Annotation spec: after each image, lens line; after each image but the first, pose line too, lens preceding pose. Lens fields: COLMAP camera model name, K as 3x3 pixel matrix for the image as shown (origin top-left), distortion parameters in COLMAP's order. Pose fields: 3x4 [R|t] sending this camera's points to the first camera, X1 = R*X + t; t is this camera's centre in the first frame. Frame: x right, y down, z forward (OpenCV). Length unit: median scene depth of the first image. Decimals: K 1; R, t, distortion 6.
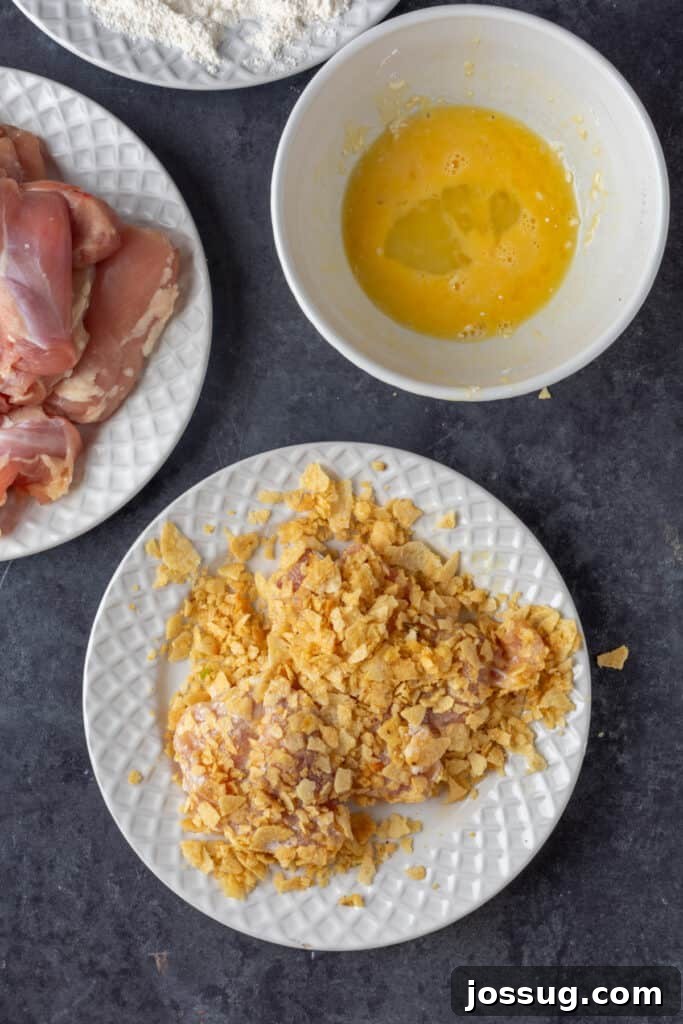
lens RADIAL K [[700.9, 0, 341.5], [0, 700.9, 512.0], [0, 0, 1]] dist [0.000336, -0.004064]
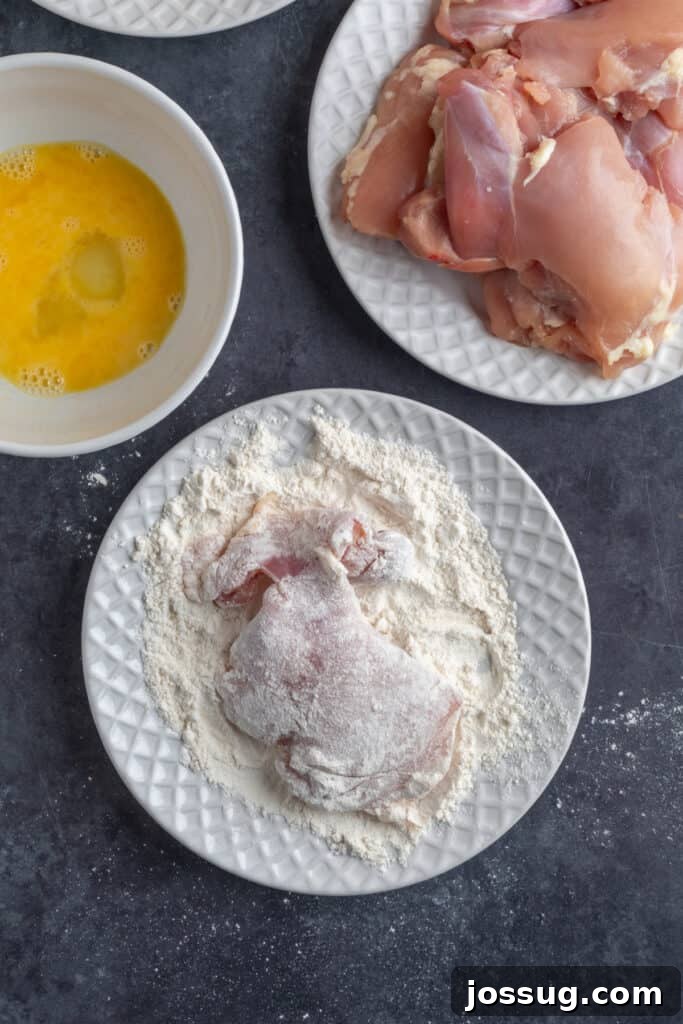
lens RADIAL K [[700.9, 0, 341.5], [0, 700.9, 512.0], [0, 0, 1]] dist [0.000336, -0.004064]
pose [[-0.999032, 0.042631, 0.010836, -0.221677], [-0.042724, -0.999051, -0.008519, -0.770847], [0.010463, -0.008974, 0.999905, 0.011721]]
